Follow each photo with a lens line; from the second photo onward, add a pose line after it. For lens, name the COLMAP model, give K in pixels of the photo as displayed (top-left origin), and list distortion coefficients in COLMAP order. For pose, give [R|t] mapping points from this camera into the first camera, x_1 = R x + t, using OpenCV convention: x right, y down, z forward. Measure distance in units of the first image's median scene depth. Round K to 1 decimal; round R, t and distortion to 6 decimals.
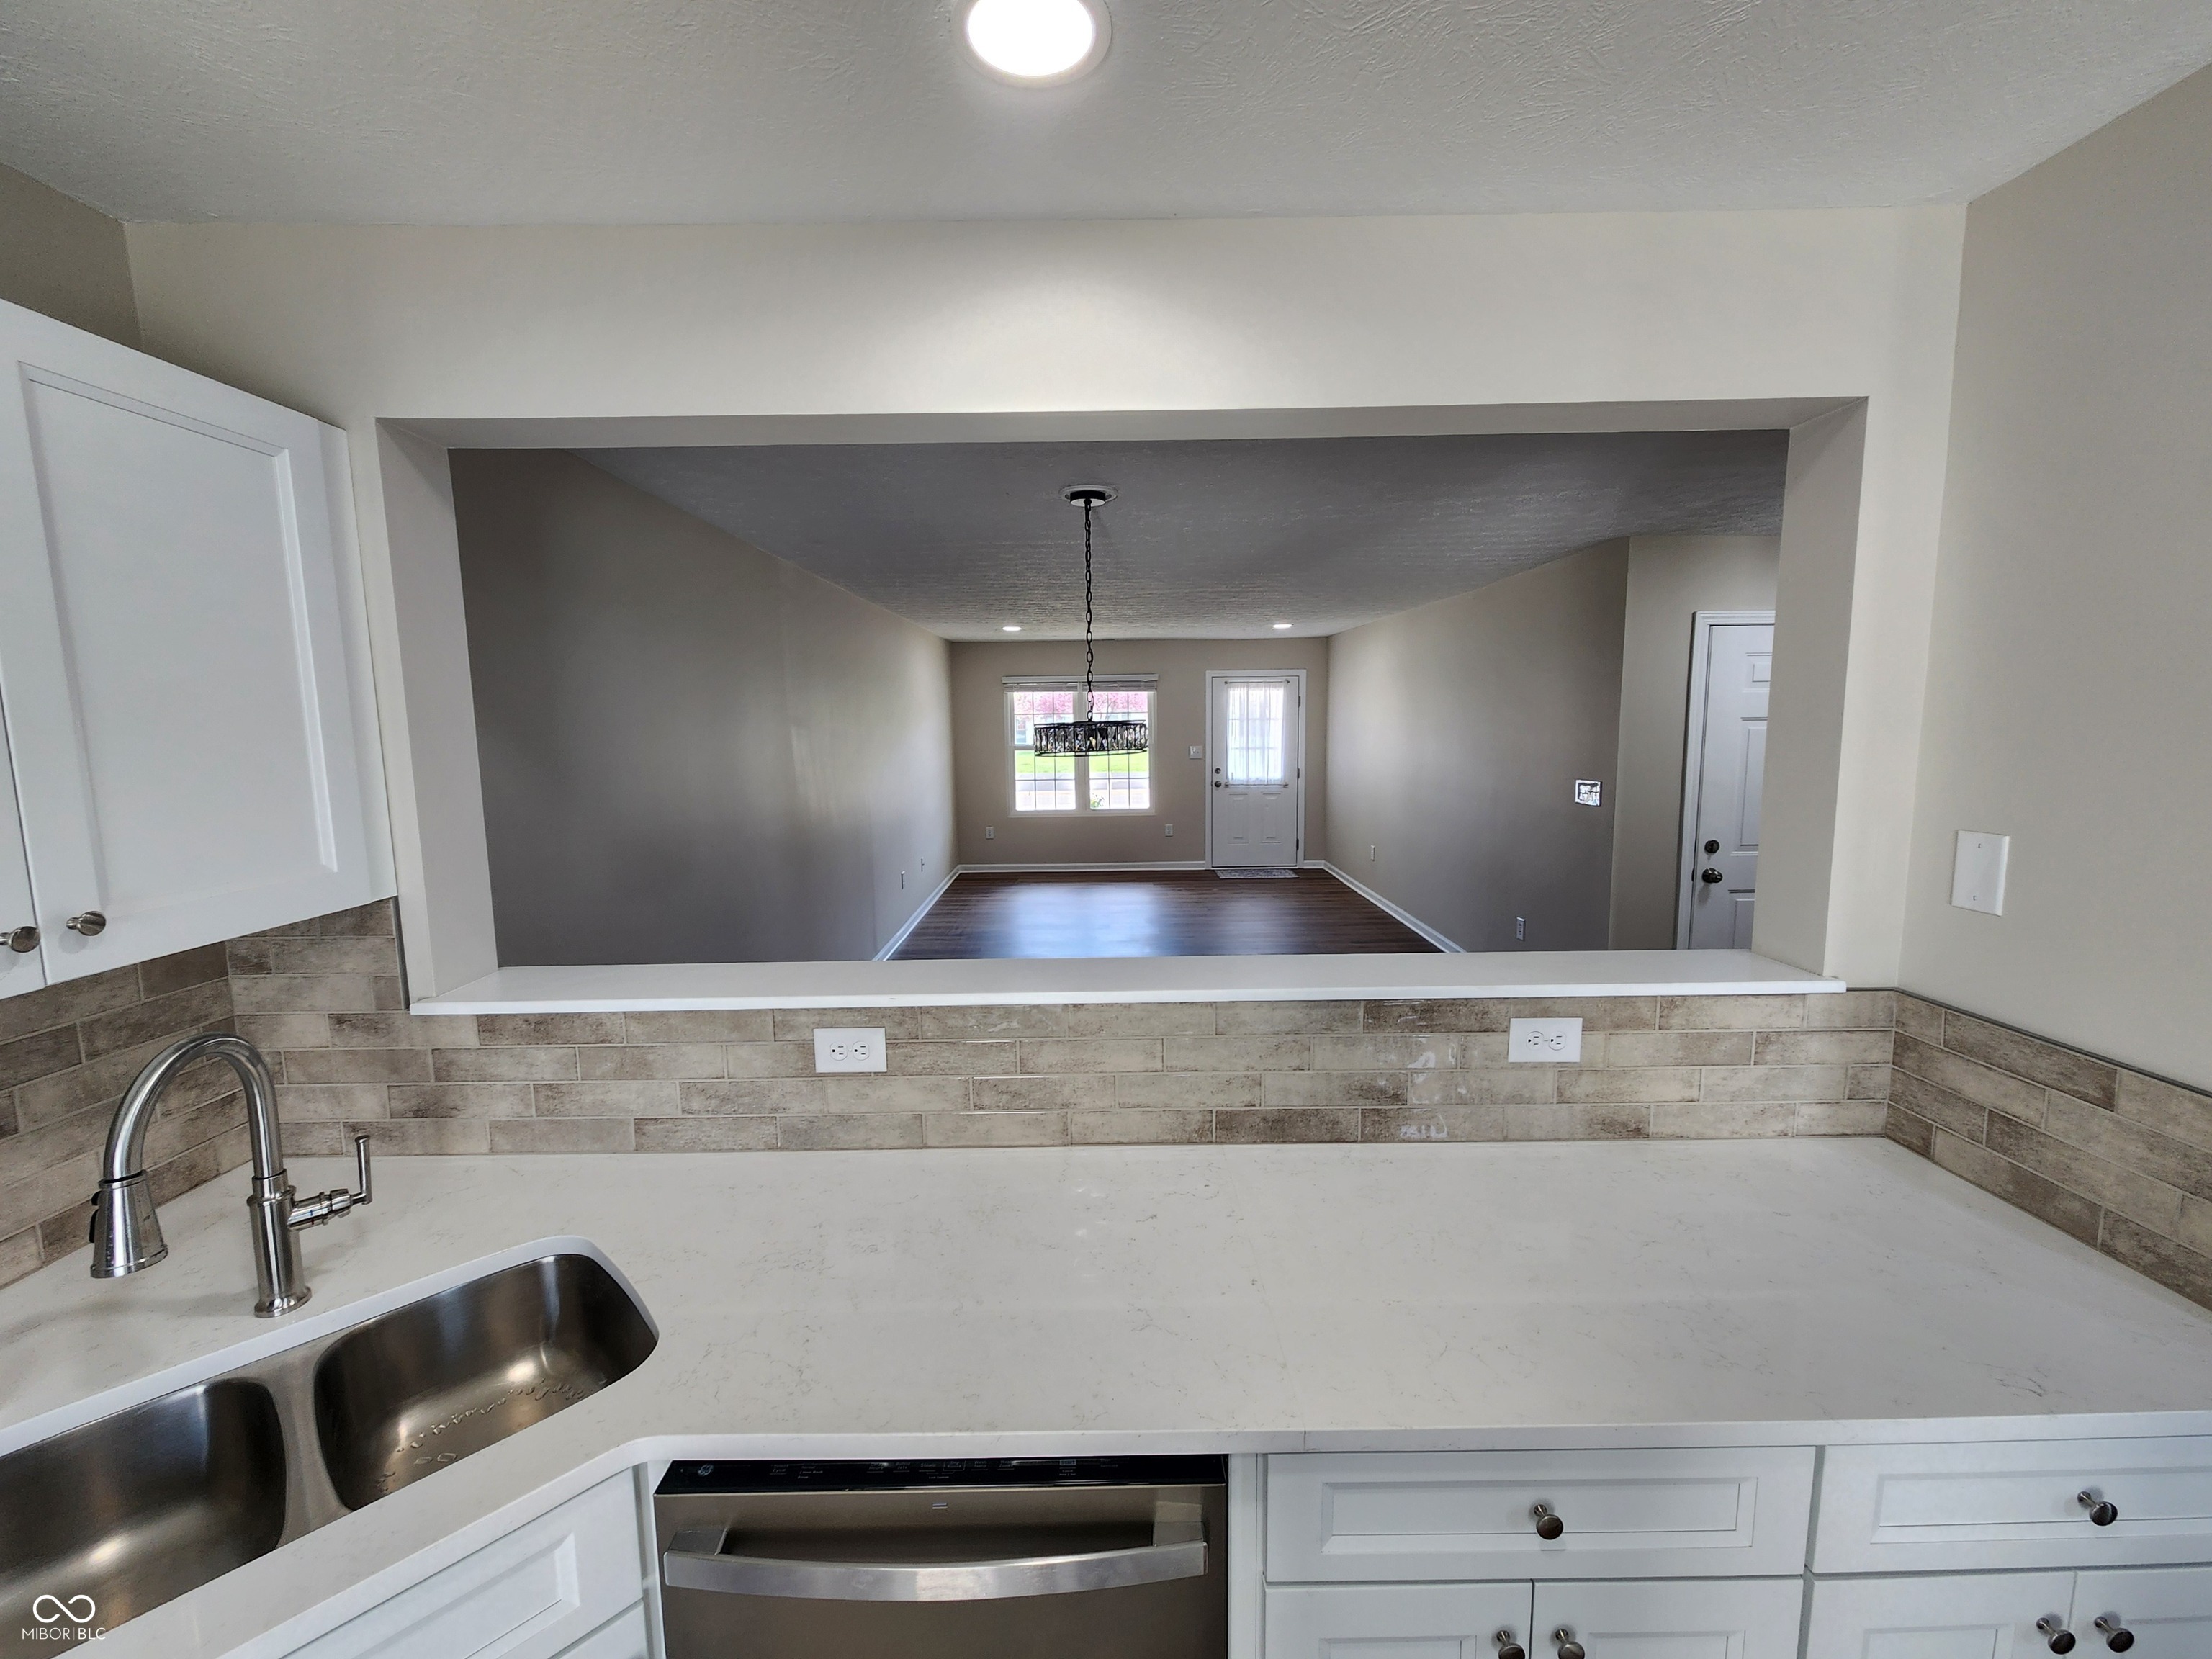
lens RADIAL K [[893.4, 0, 1096.4], [0, 893.4, 826.9], [0, 0, 1]] dist [0.000234, -0.002988]
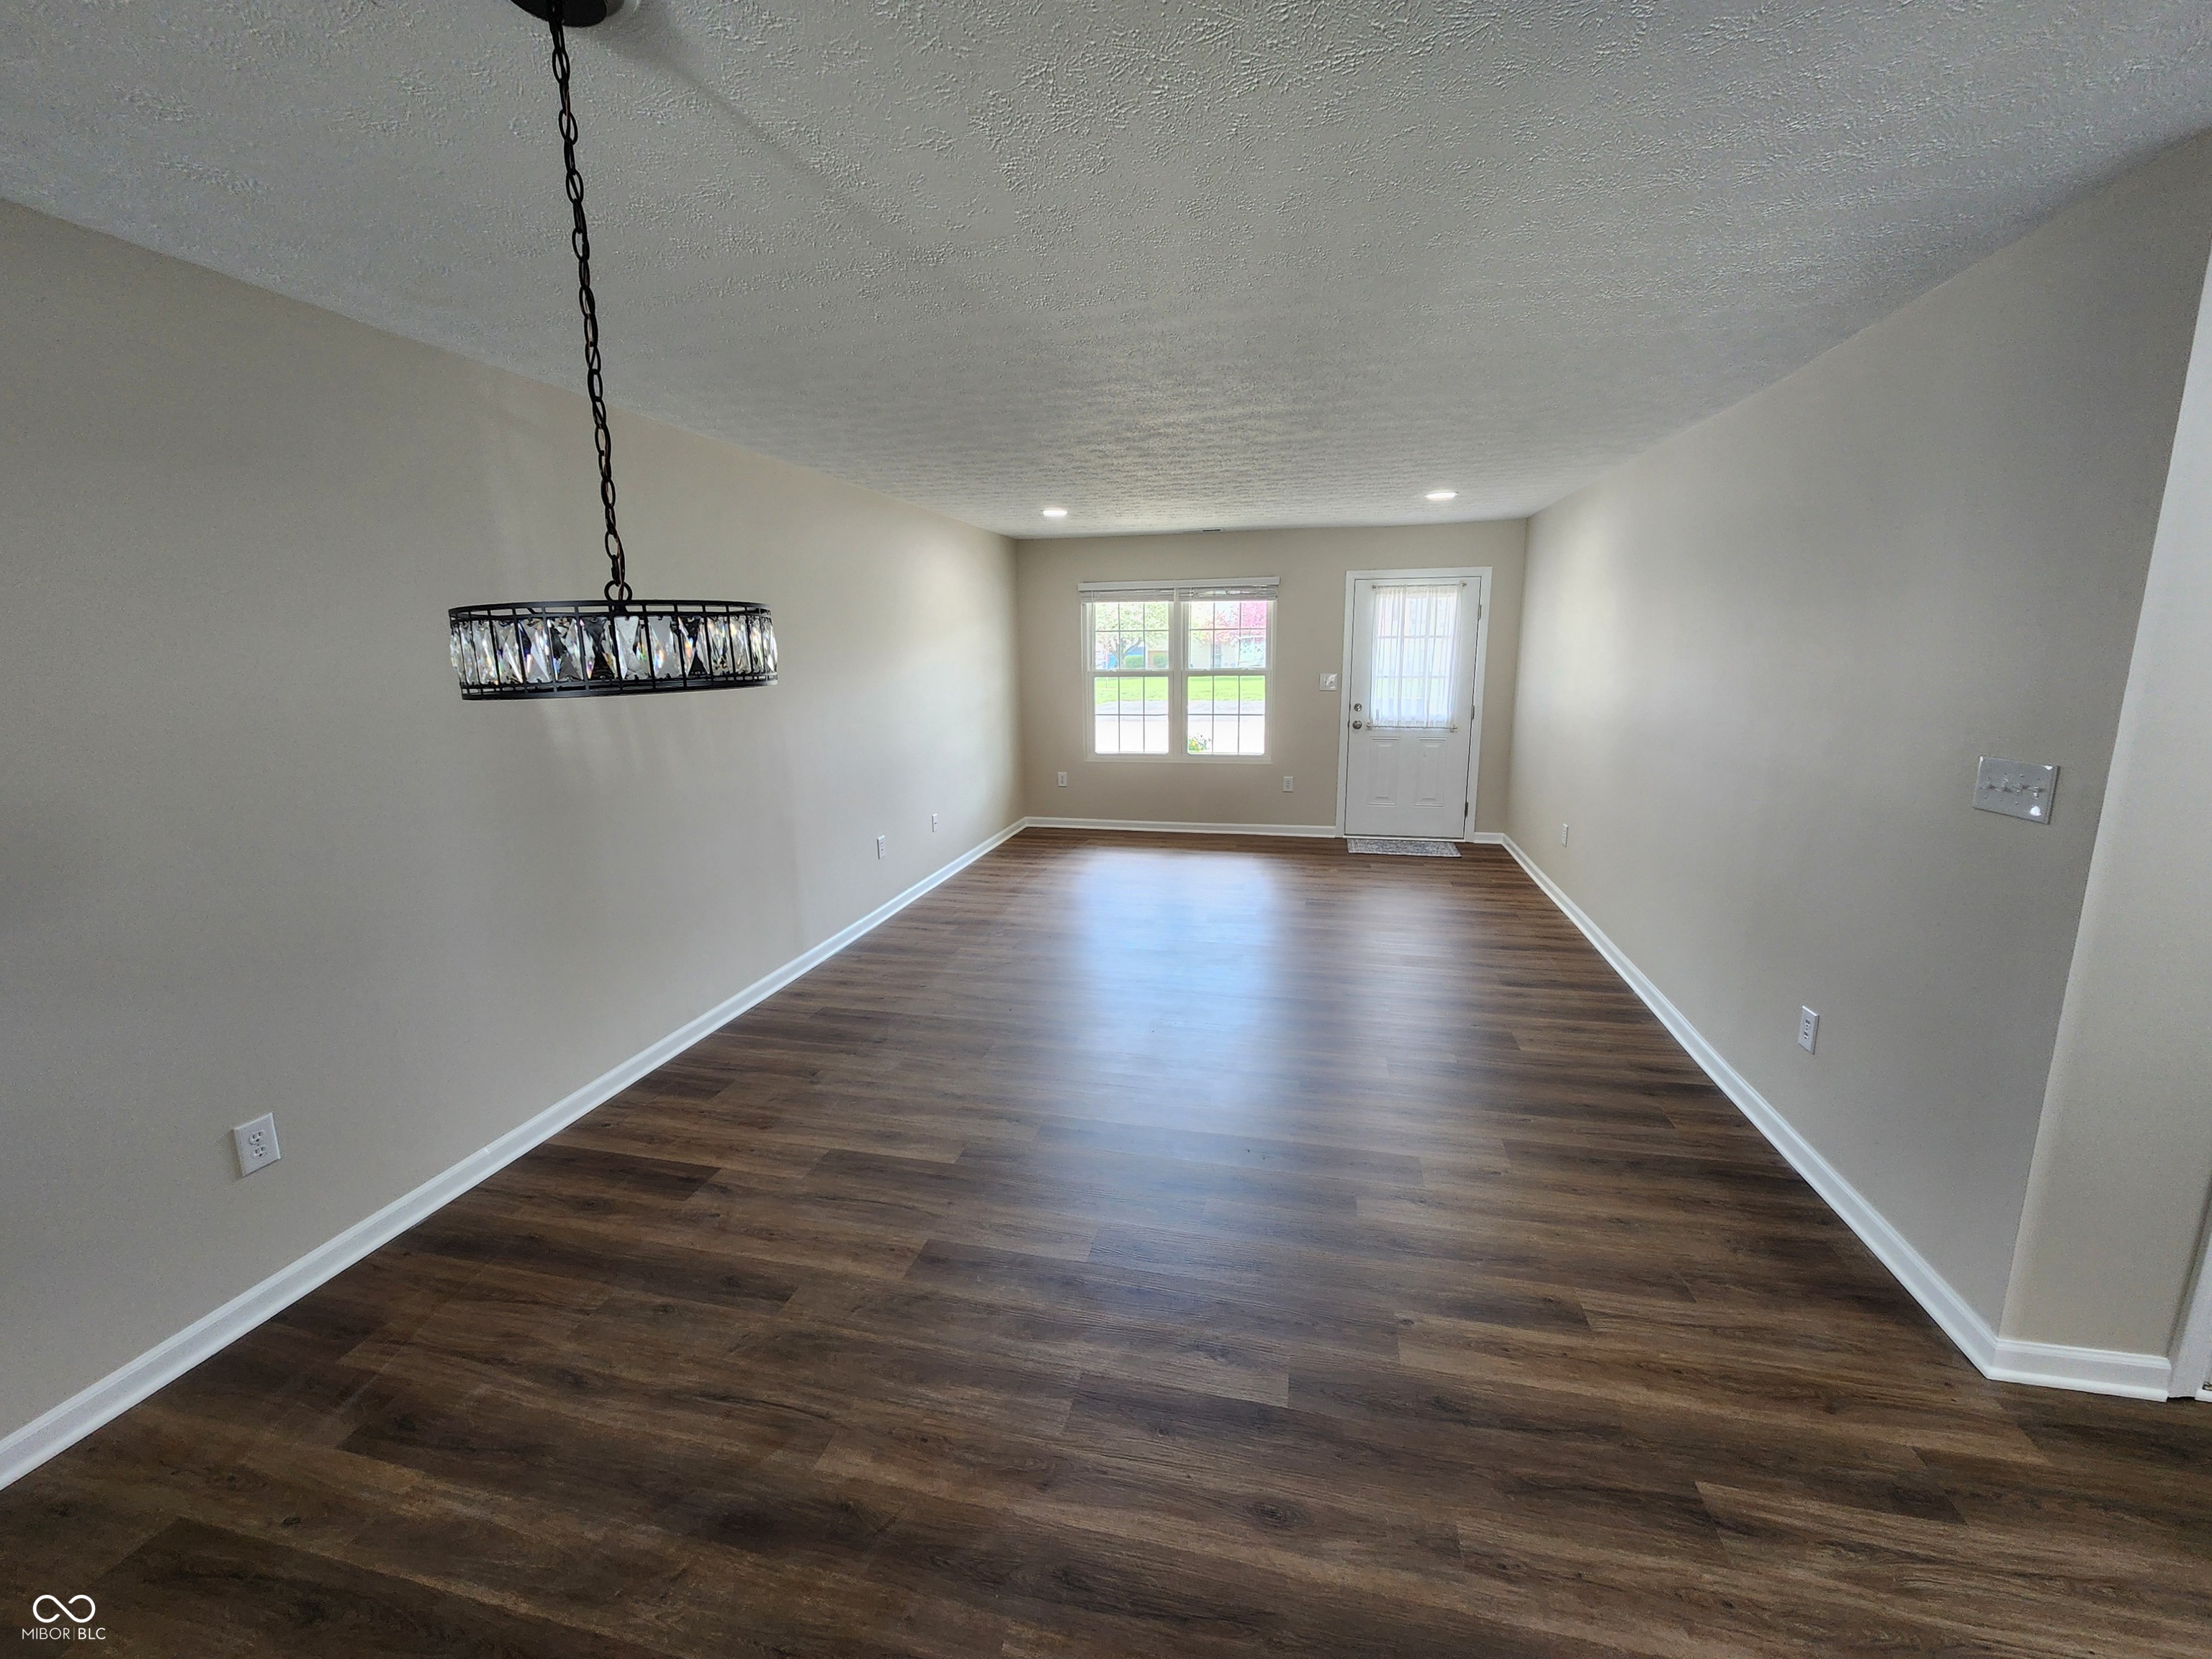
lens RADIAL K [[890.1, 0, 1099.4], [0, 890.1, 813.2], [0, 0, 1]] dist [-0.000524, -0.000054]
pose [[0.973464, 0.047045, -0.223951, 0.575366], [-0.031648, 0.996913, 0.071849, -0.125303], [0.226640, -0.062855, 0.971948, 1.326828]]
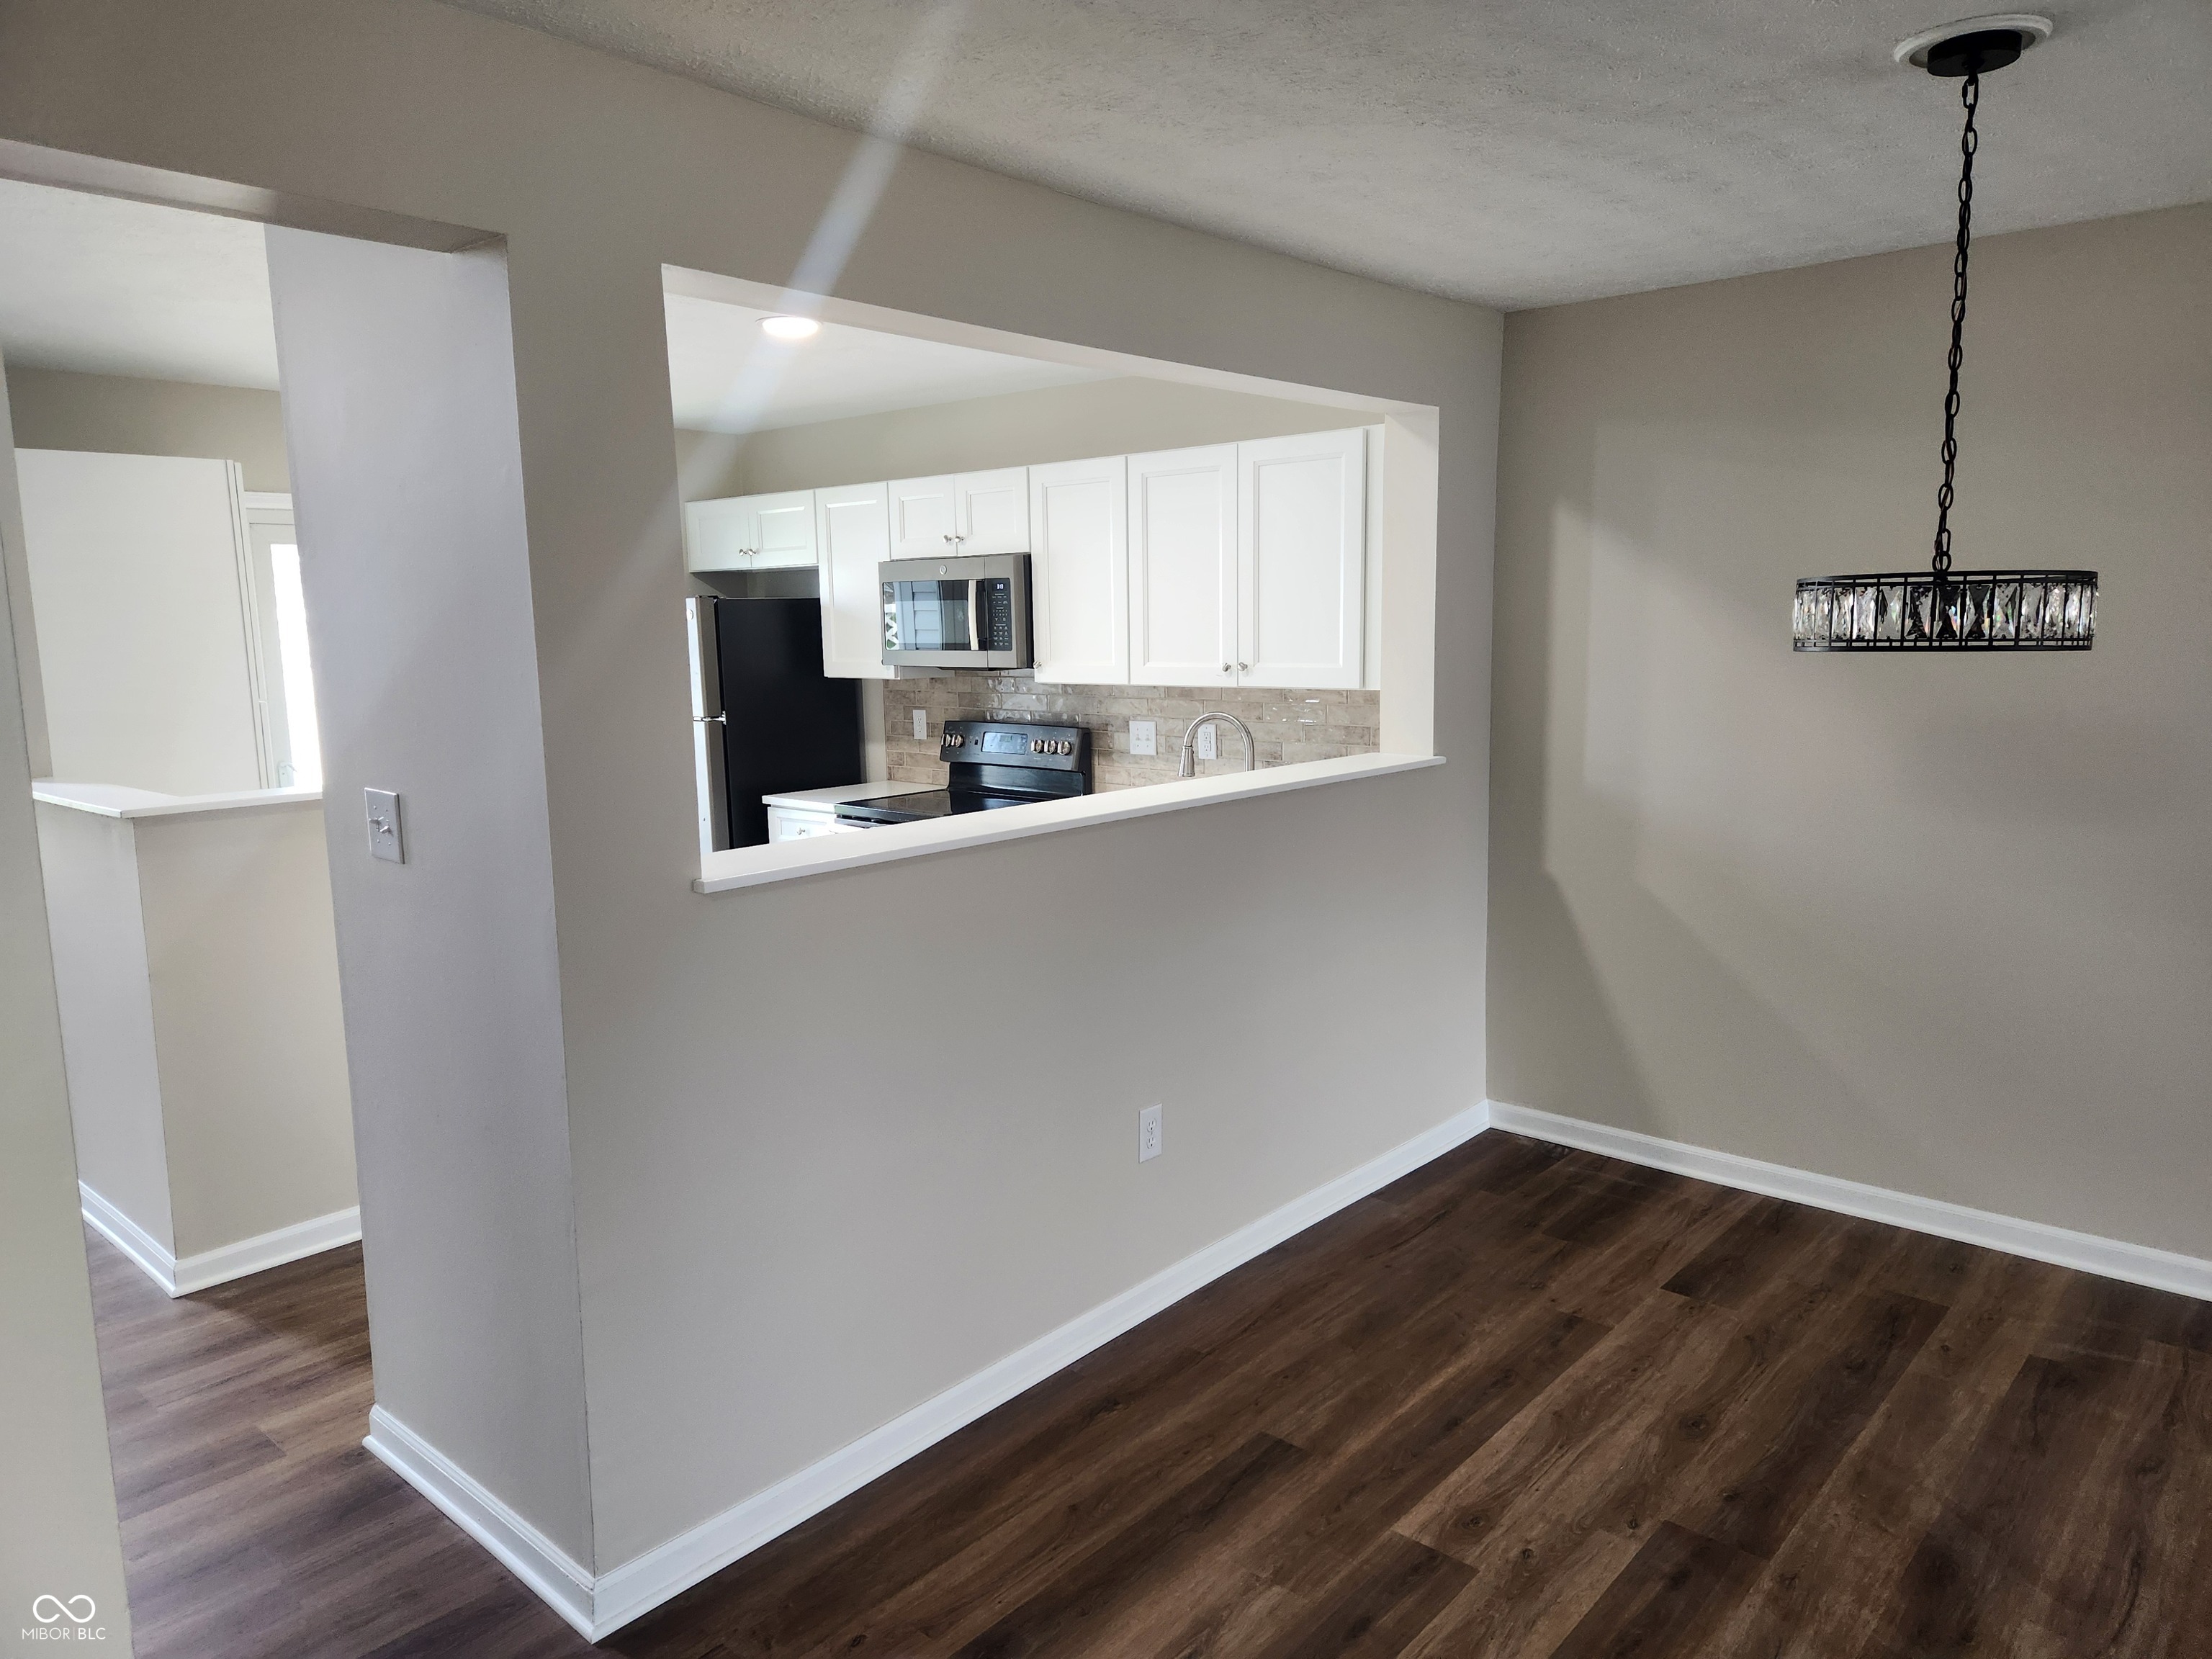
lens RADIAL K [[1483.4, 0, 1106.0], [0, 1483.4, 829.5], [0, 0, 1]] dist [0.069905, 0.001087]
pose [[-0.666847, 0.133068, -0.733218, 1.678887], [-0.064885, 0.969823, 0.235019, -0.296117], [0.742365, 0.204297, -0.638089, 2.434417]]
